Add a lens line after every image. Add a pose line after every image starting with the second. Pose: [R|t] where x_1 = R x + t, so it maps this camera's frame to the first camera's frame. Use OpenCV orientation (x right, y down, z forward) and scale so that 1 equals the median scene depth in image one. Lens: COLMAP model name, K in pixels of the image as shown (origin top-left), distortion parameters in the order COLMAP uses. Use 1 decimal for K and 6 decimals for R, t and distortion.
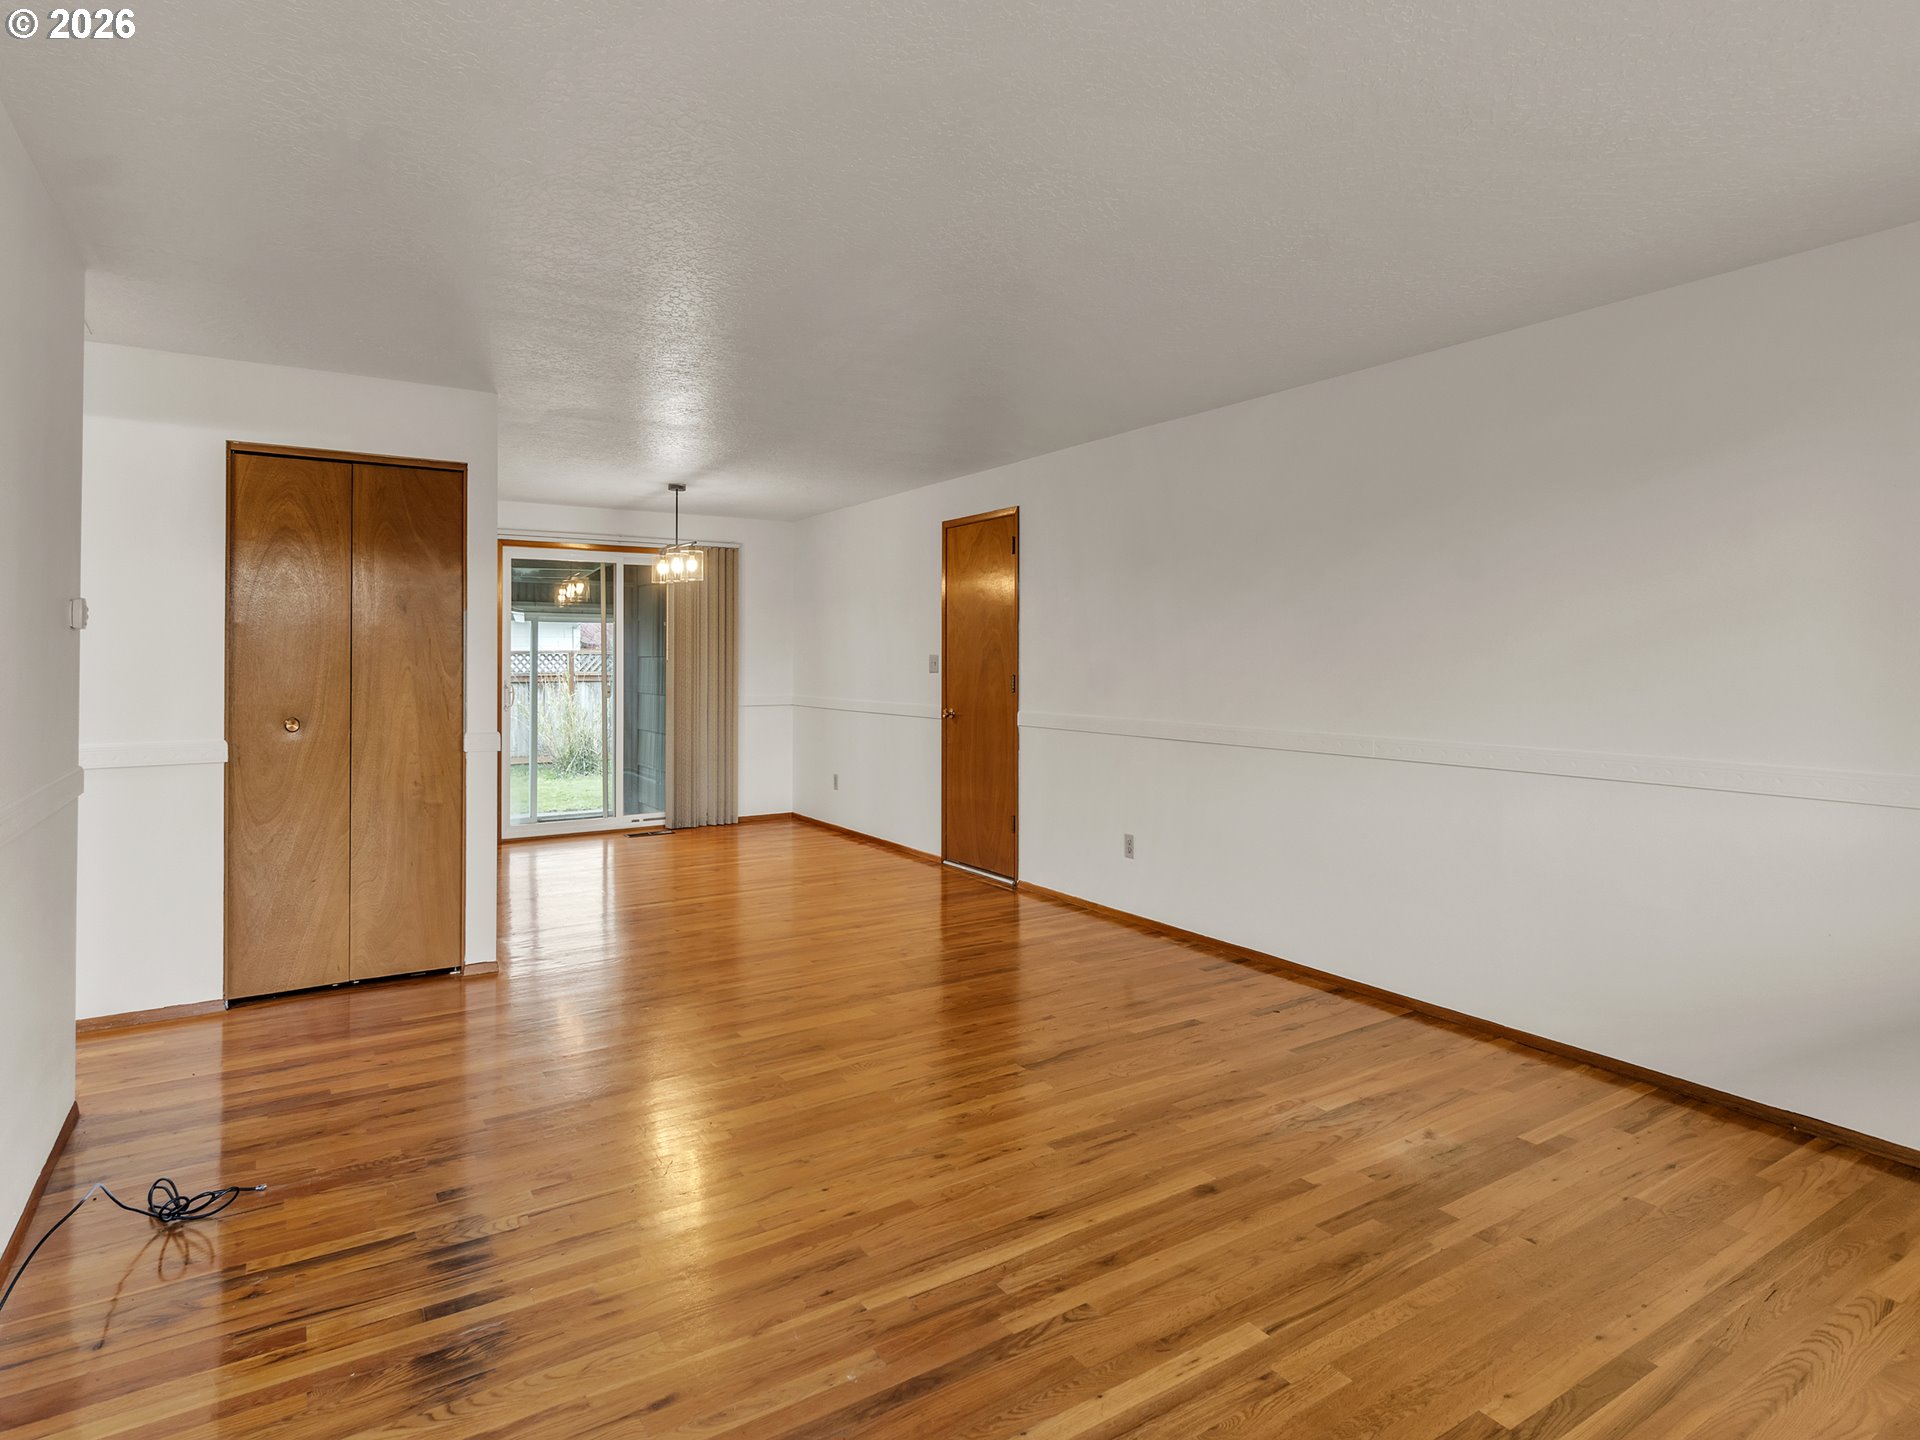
lens RADIAL K [[1035.9, 0, 920.3], [0, 1035.9, 654.1], [0, 0, 1]] dist [0.004855, 0.000984]
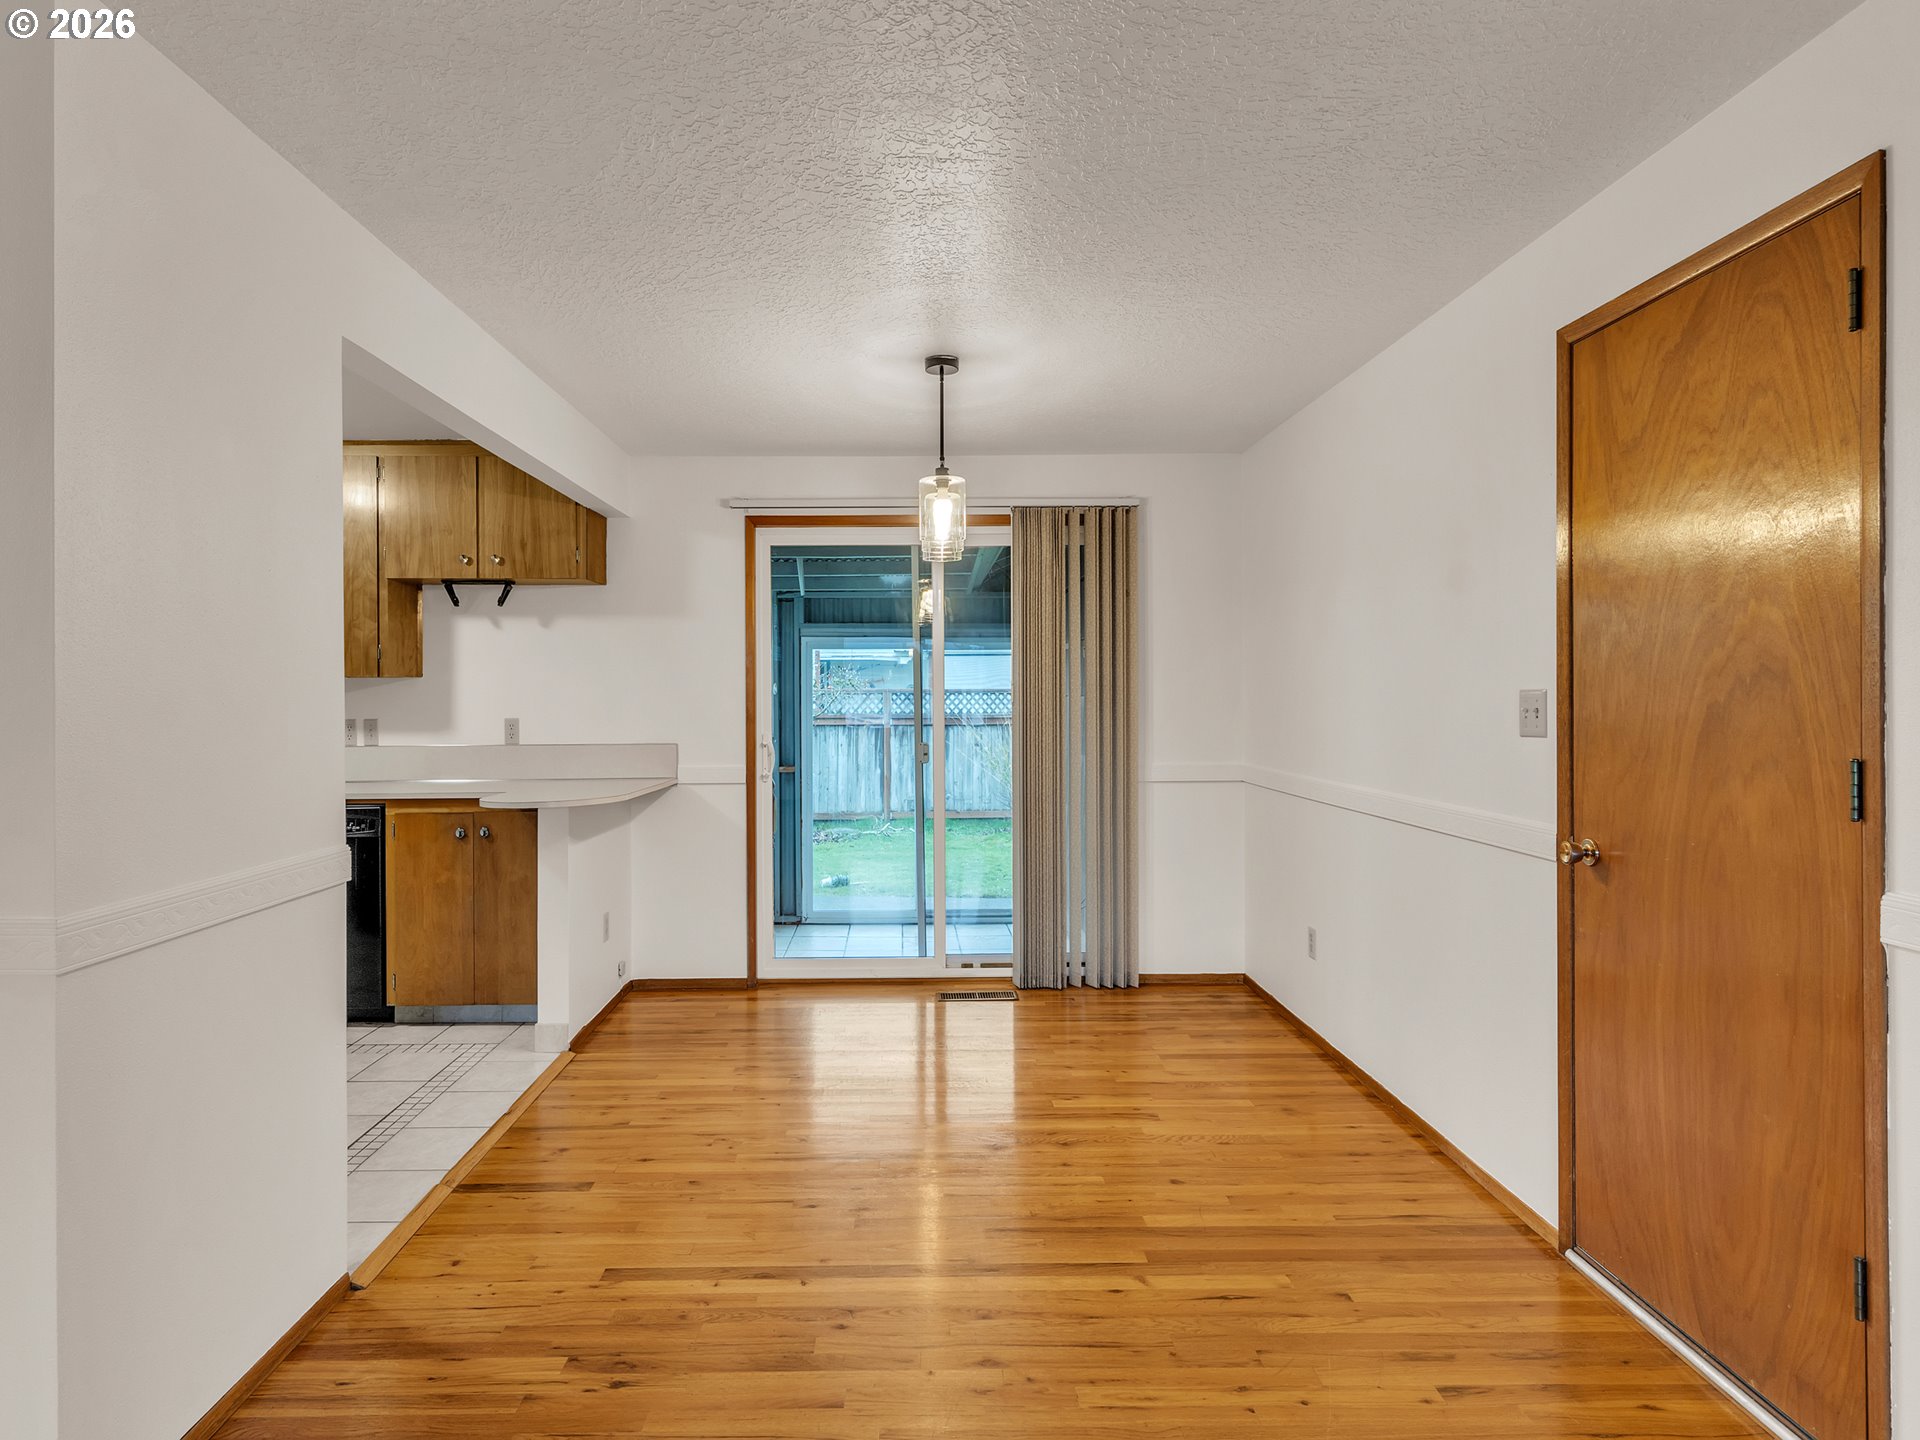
lens RADIAL K [[1016.0, 0, 908.8], [0, 1016.0, 696.4], [0, 0, 1]] dist [0.001274, 0.000094]
pose [[0.851114, -0.005895, -0.524948, 0.014009], [0.008777, 0.999957, 0.003002, -0.000179], [0.524908, -0.007163, 0.851129, 0.557586]]
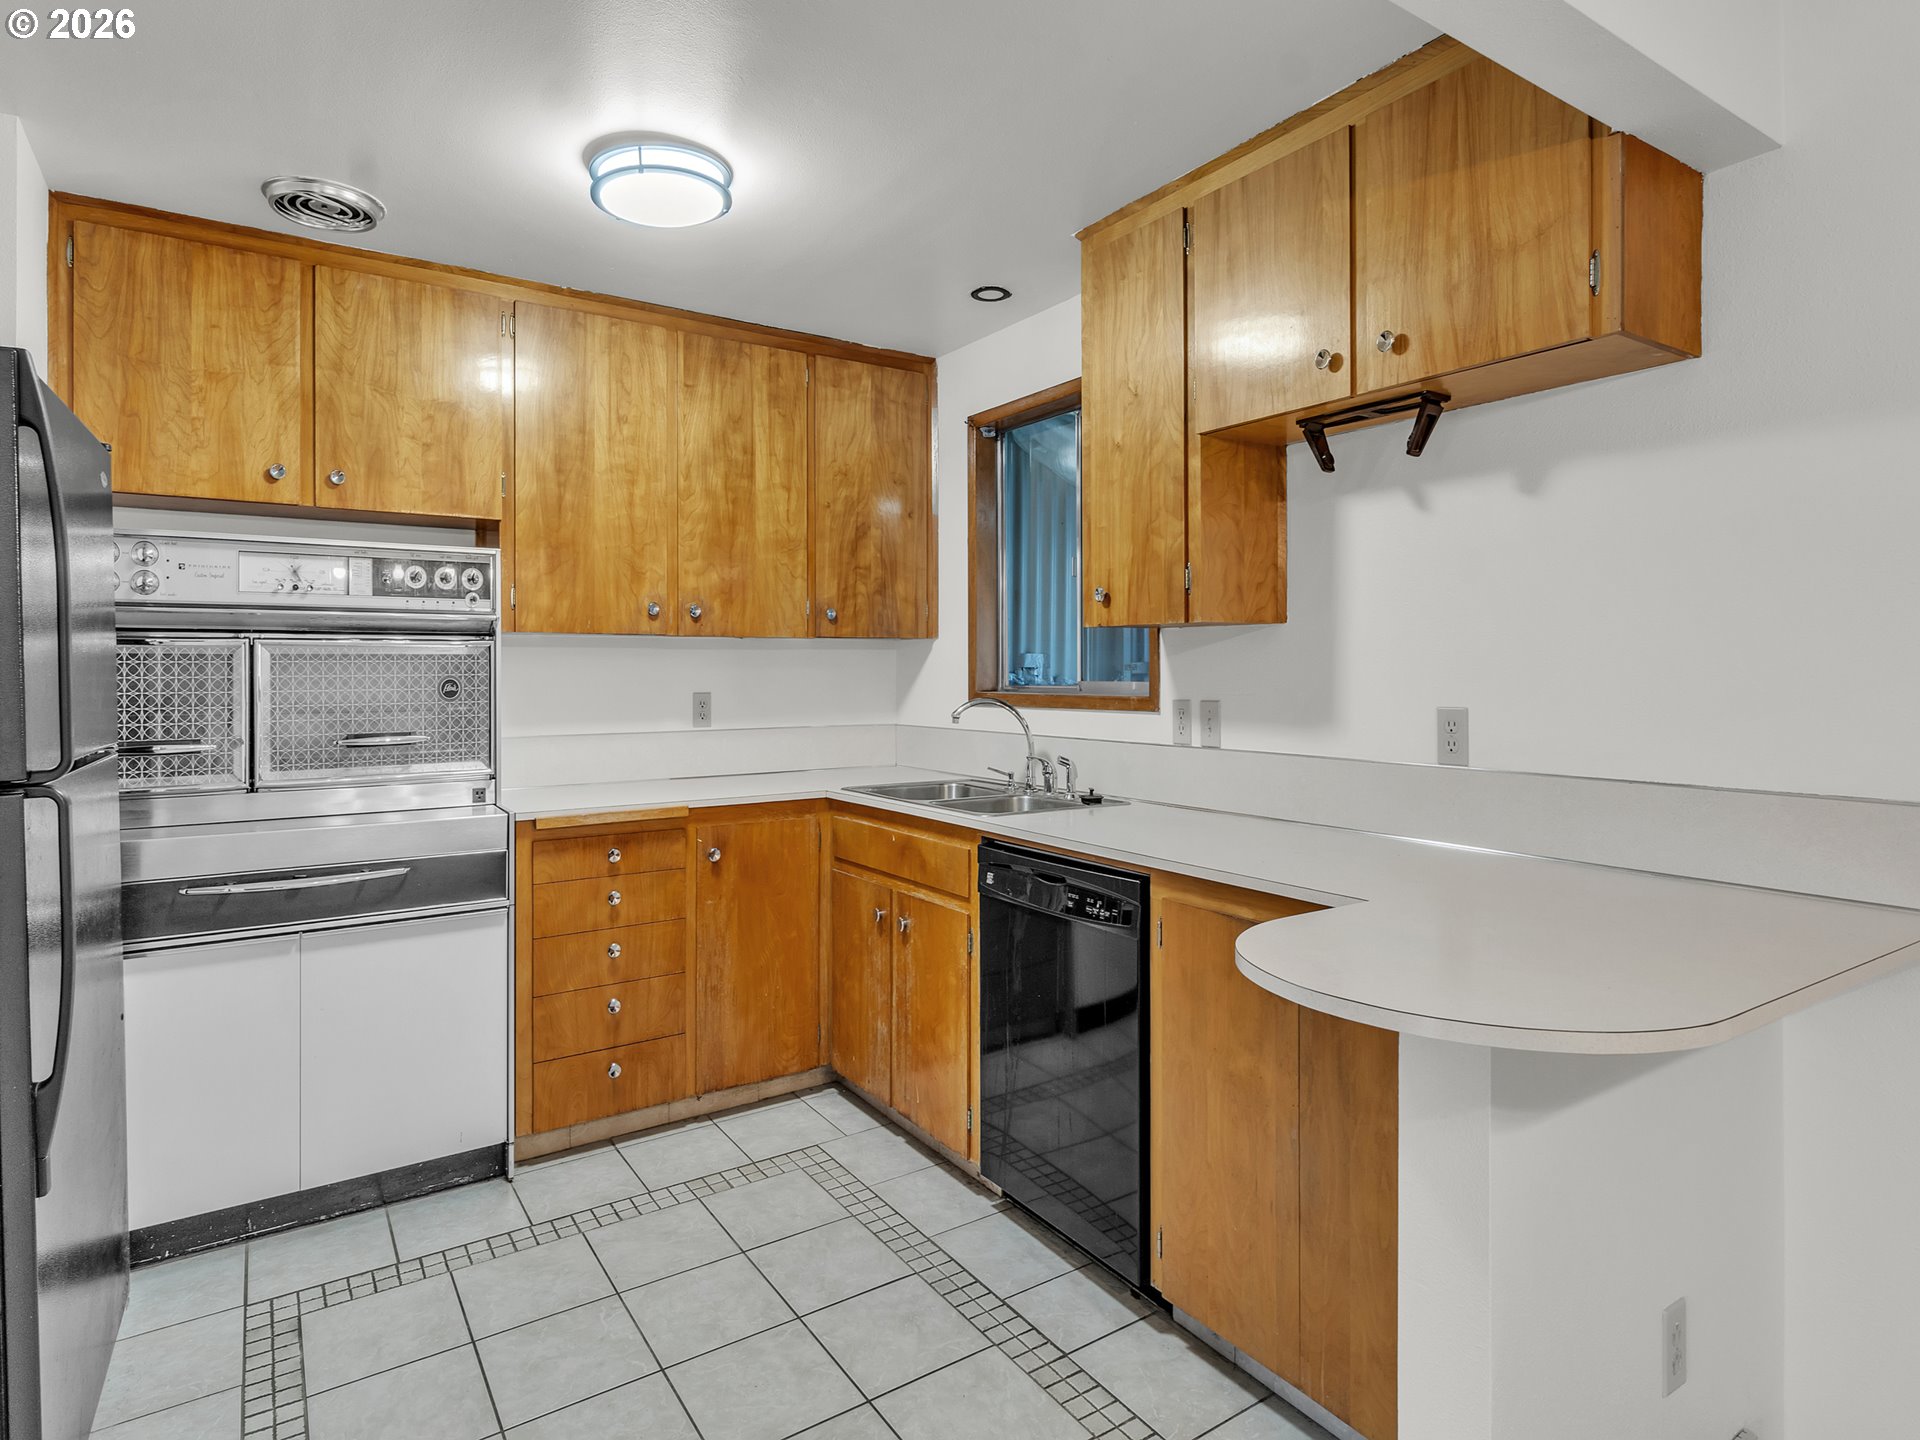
lens RADIAL K [[1021.9, 0, 937.7], [0, 1021.9, 663.8], [0, 0, 1]] dist [0.000544, -0.002492]
pose [[0.032117, -0.007661, -0.999455, -0.275599], [0.003445, 0.999966, -0.007555, 0.002684], [0.999478, -0.003201, 0.032142, 0.841586]]
